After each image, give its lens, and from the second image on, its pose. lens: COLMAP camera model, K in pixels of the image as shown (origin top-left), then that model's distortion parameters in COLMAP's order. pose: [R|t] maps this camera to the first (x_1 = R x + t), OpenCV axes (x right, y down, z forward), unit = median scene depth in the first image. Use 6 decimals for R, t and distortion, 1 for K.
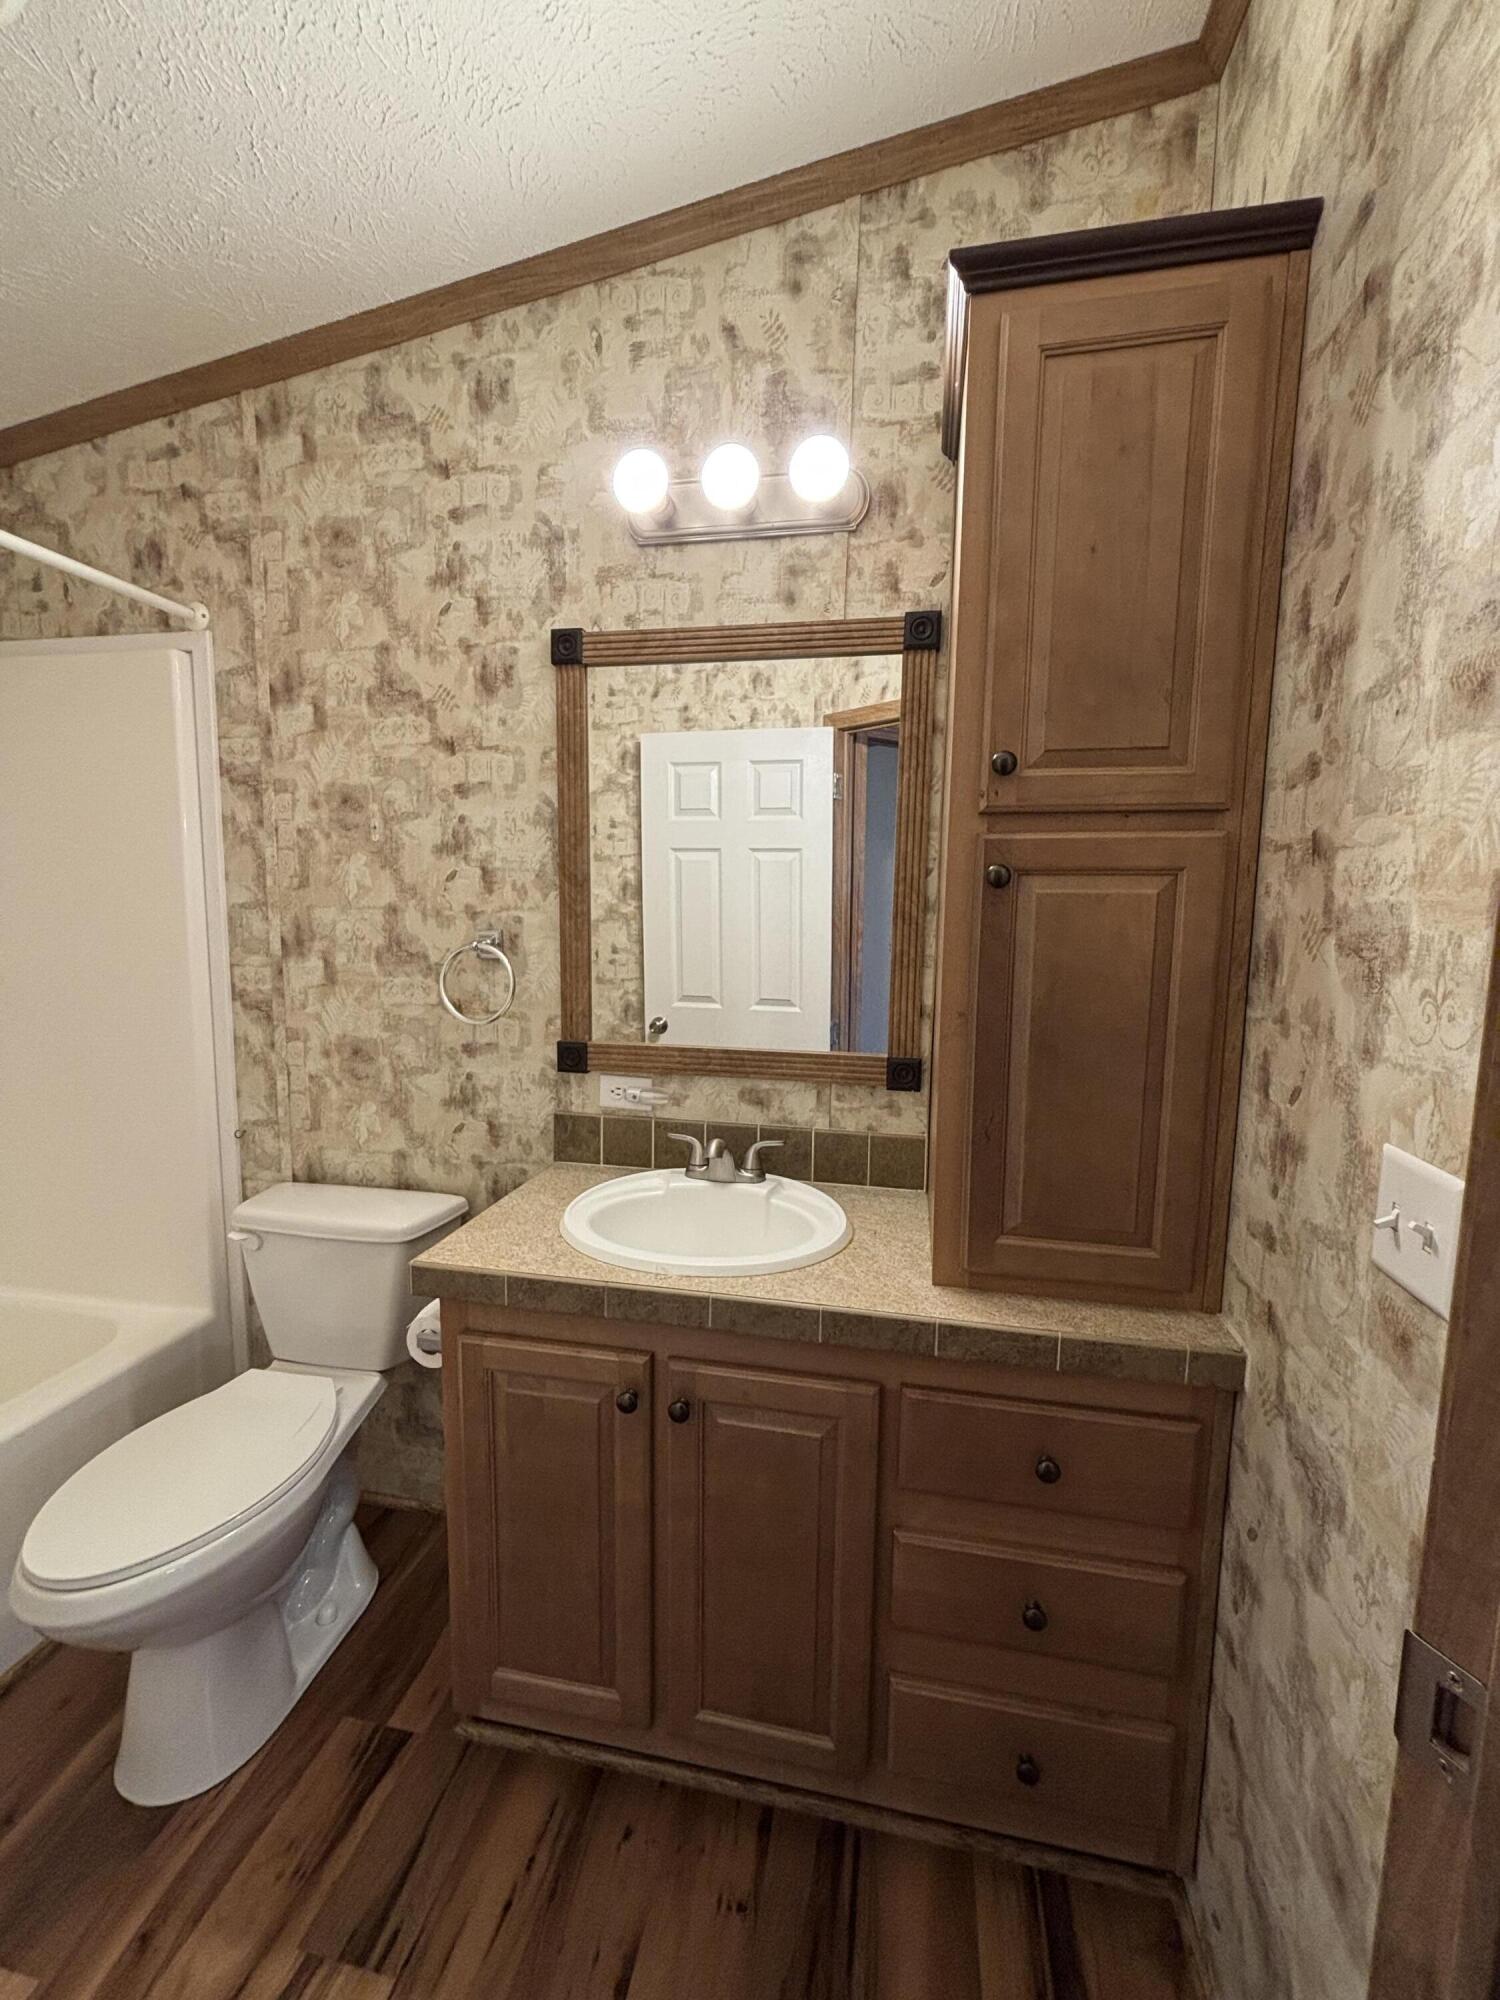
lens RADIAL K [[813.3, 0, 750.5], [0, 813.3, 996.0], [0, 0, 1]] dist [0.007842, -0.001044]
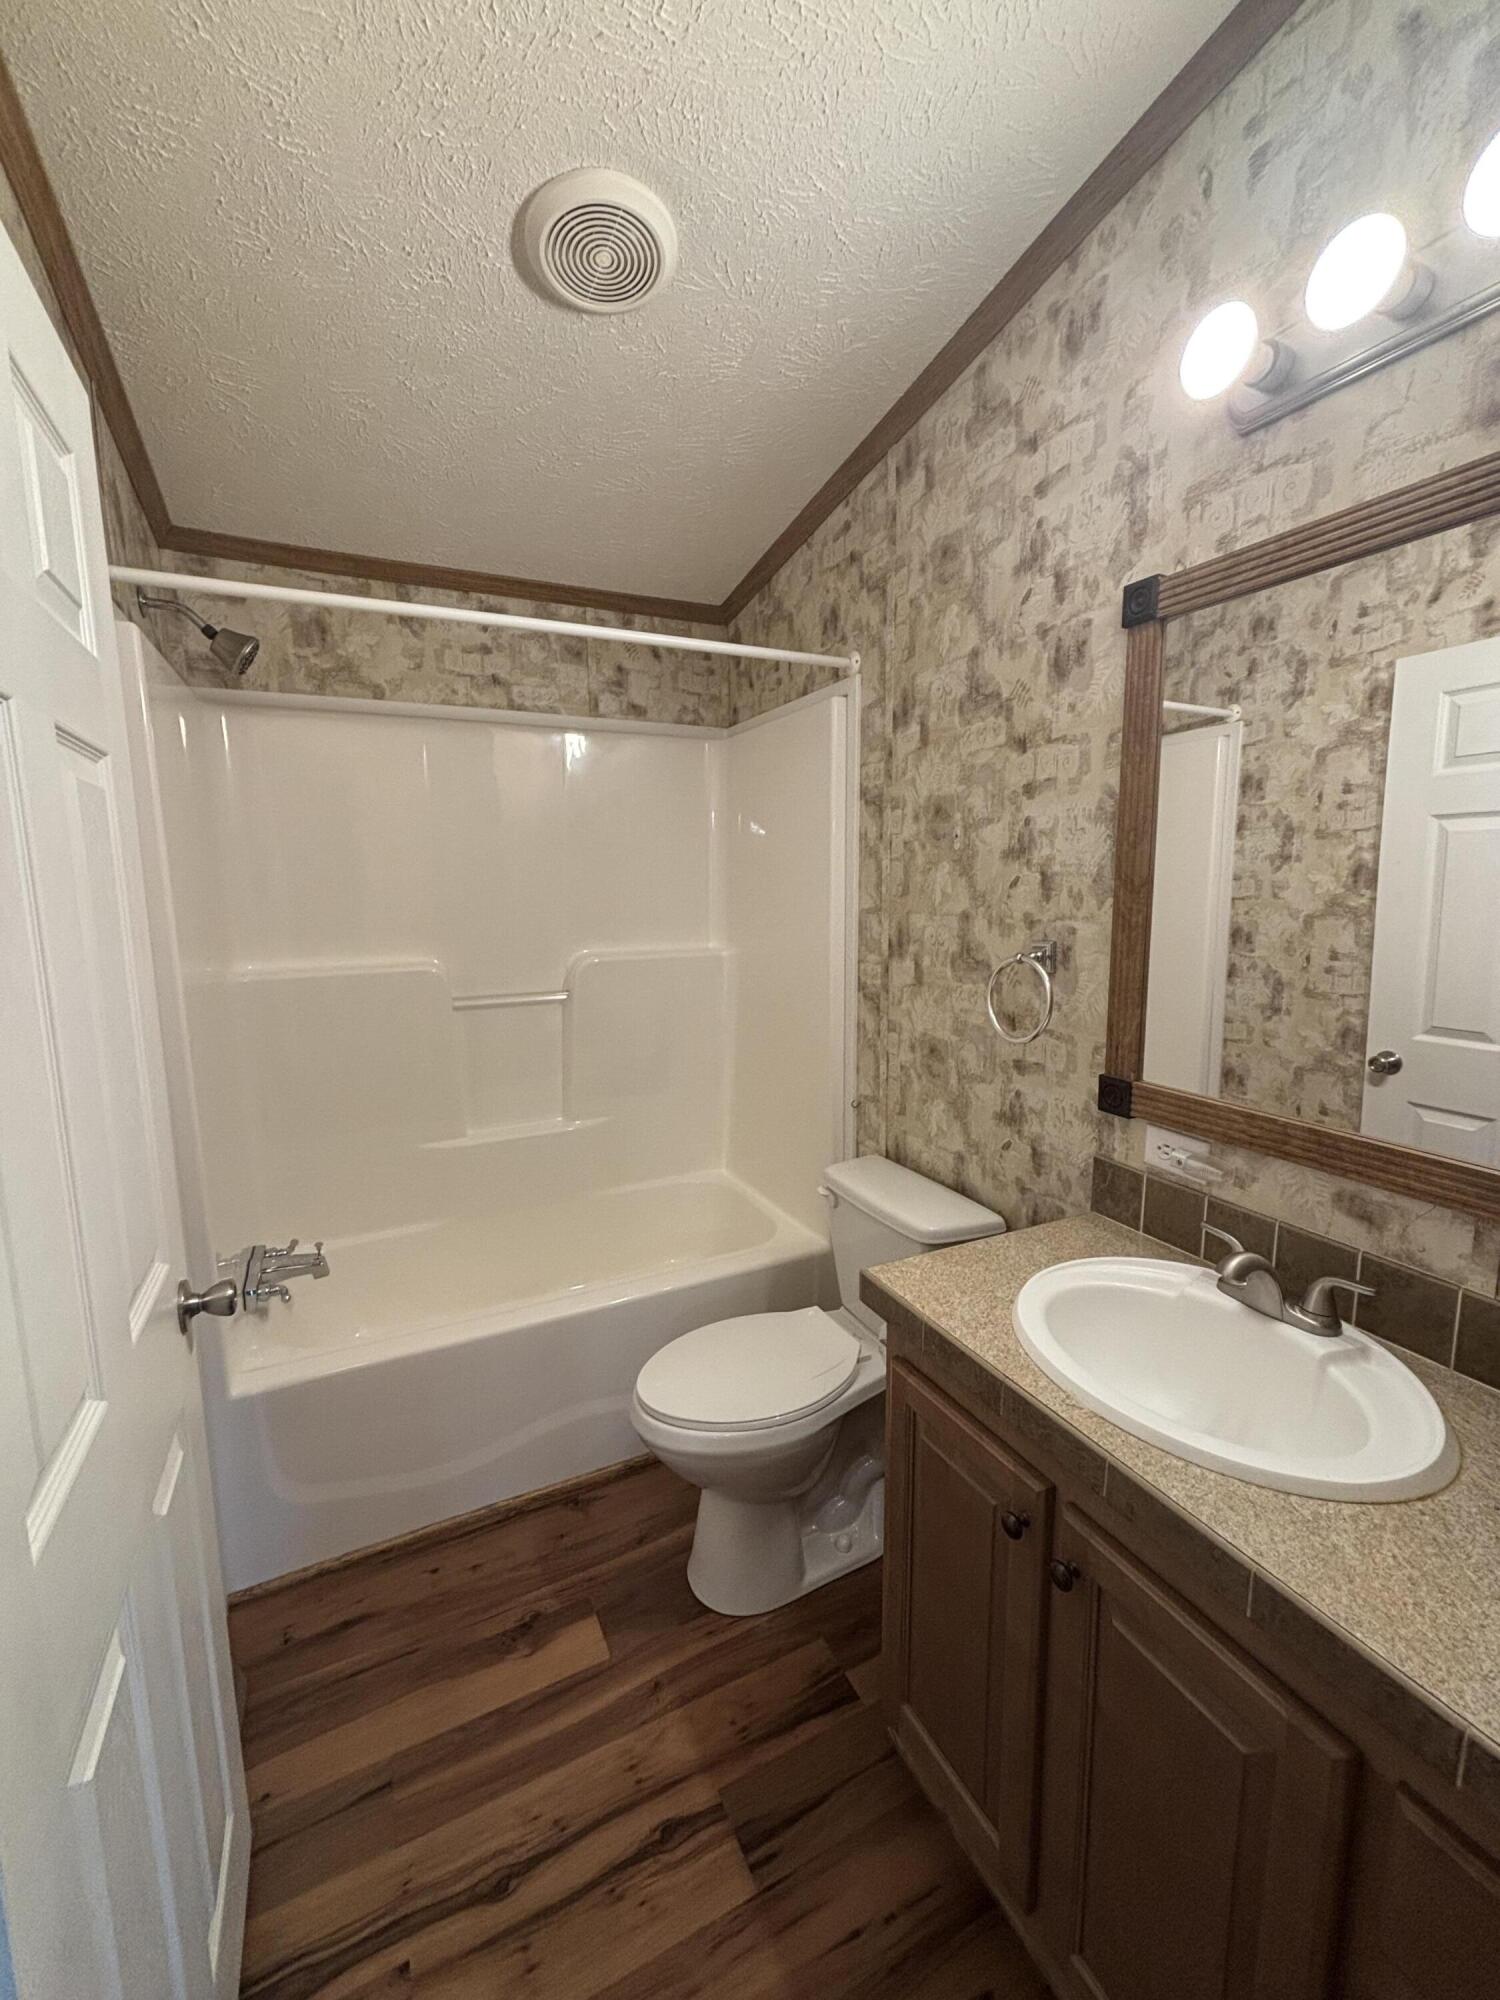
lens RADIAL K [[813.3, 0, 750.5], [0, 813.3, 995.8], [0, 0, 1]] dist [0.007842, -0.001044]
pose [[0.607402, 0.092388, -0.789004, 0.209954], [-0.067833, 0.995619, 0.064362, -0.057583], [0.791493, 0.014427, 0.611008, 0.184361]]
